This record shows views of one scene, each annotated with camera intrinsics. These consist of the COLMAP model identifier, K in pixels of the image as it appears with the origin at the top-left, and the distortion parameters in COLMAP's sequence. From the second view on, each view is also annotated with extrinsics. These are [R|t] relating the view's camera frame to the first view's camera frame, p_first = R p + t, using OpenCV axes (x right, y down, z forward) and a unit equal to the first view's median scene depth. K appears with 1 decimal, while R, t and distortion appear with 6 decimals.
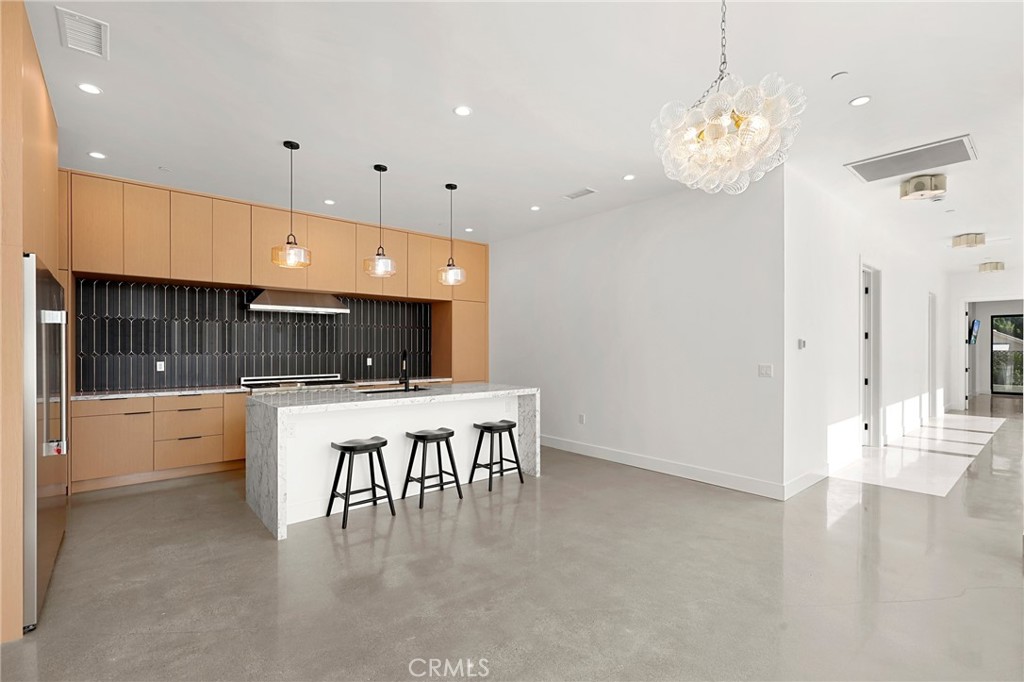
lens RADIAL K [[471.6, 0, 512.2], [0, 471.6, 350.1], [0, 0, 1]] dist [0.007859, 0.000637]
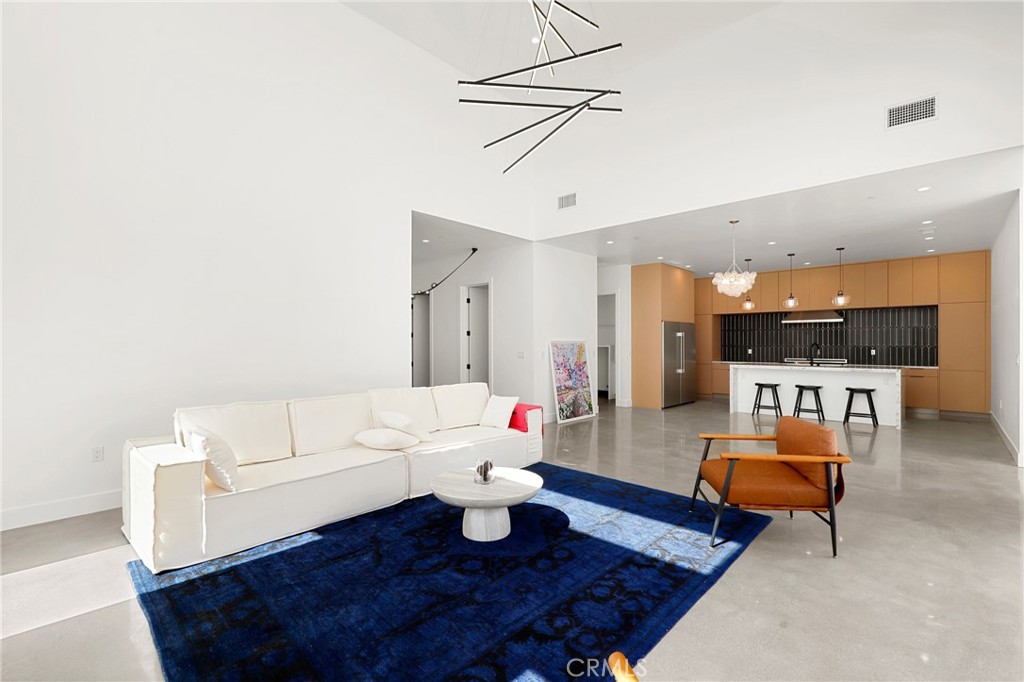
lens RADIAL K [[471.6, 0, 521.8], [0, 471.6, 341.8], [0, 0, 1]] dist [0.007859, 0.000637]
pose [[0.129107, -0.006513, -0.991609, 1.165579], [-0.004009, 0.999967, -0.007090, 0.008551], [0.991623, 0.004890, 0.129077, -0.306693]]
